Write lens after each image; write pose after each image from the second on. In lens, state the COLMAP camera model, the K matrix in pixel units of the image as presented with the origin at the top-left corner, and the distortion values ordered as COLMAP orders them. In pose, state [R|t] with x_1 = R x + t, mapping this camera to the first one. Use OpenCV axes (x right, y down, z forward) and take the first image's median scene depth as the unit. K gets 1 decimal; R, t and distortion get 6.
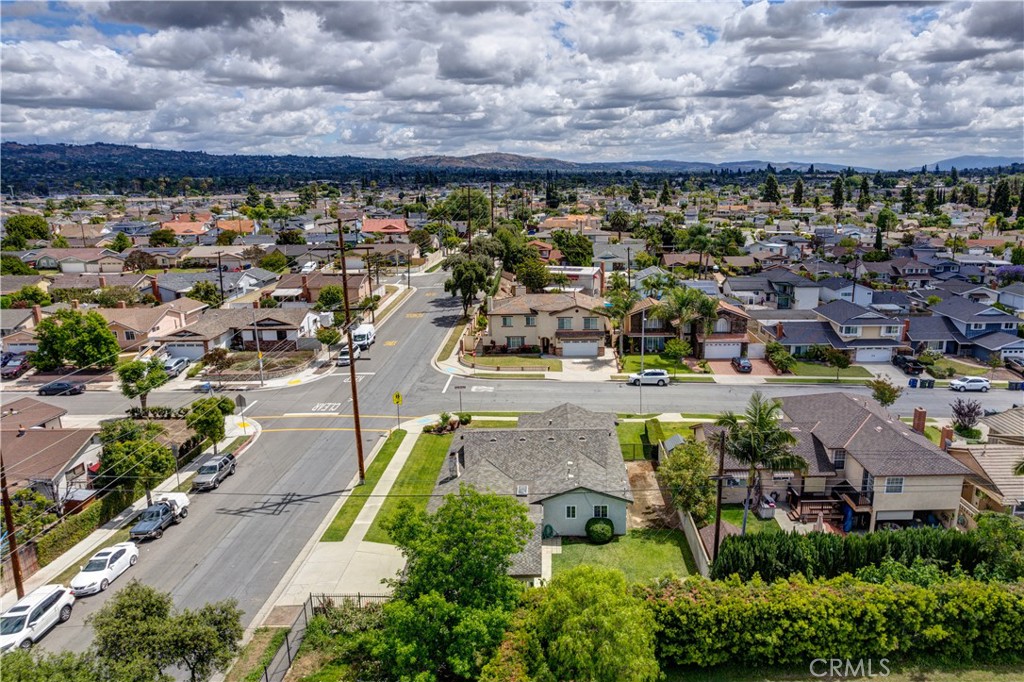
lens RADIAL K [[711.3, 0, 569.7], [0, 711.3, 367.3], [0, 0, 1]] dist [-0.054612, 0.034563]
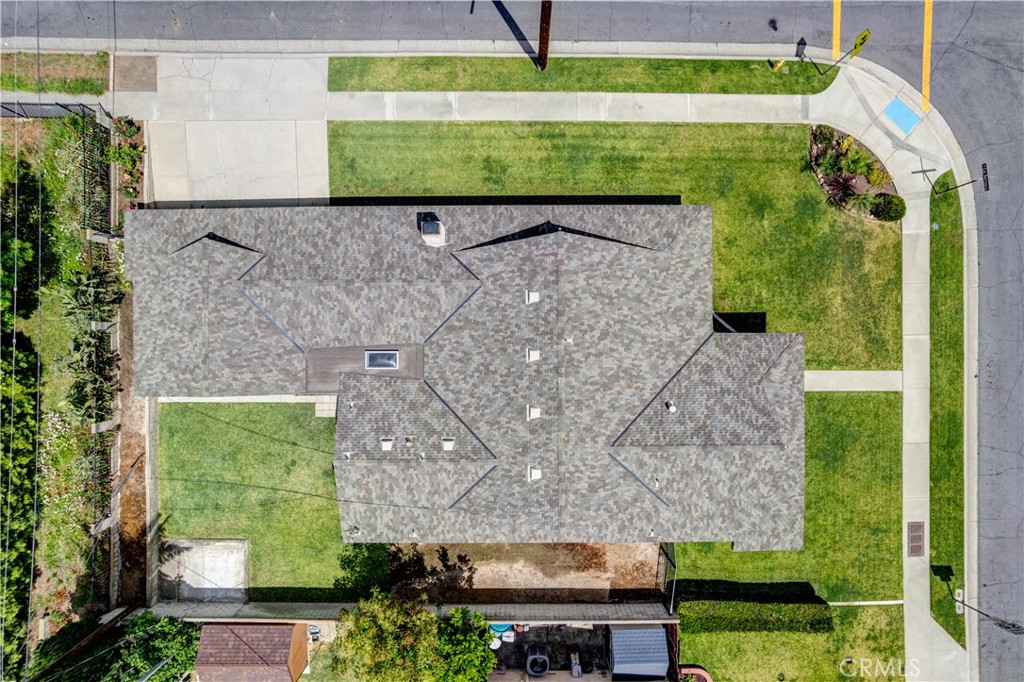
lens RADIAL K [[652.4, 0, 507.3], [0, 652.4, 355.8], [0, 0, 1]] dist [-0.073980, 0.067091]
pose [[-0.018926, 0.999605, 0.020761, -0.047858], [-0.250746, -0.024846, 0.967734, -0.214953], [0.967868, 0.013110, 0.251117, 0.554513]]
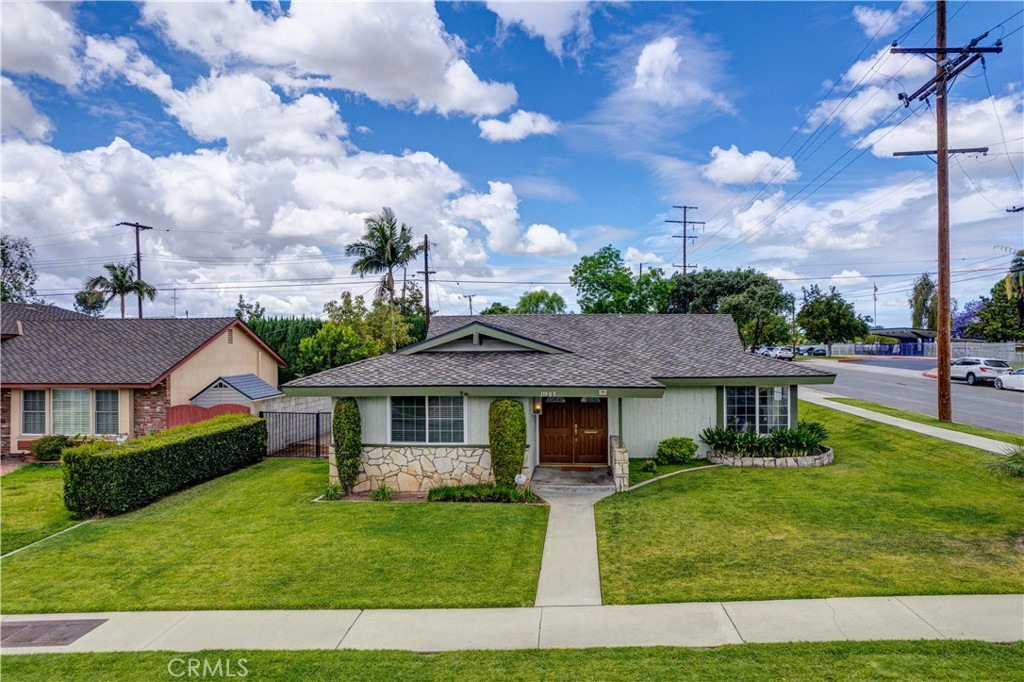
lens RADIAL K [[652.4, 0, 516.3], [0, 652.4, 347.3], [0, 0, 1]] dist [-0.073980, 0.067091]
pose [[-0.993319, 0.020794, 0.113514, -0.035985], [0.049267, 0.965902, 0.254178, -0.004533], [-0.104358, 0.258072, -0.960473, 0.936000]]
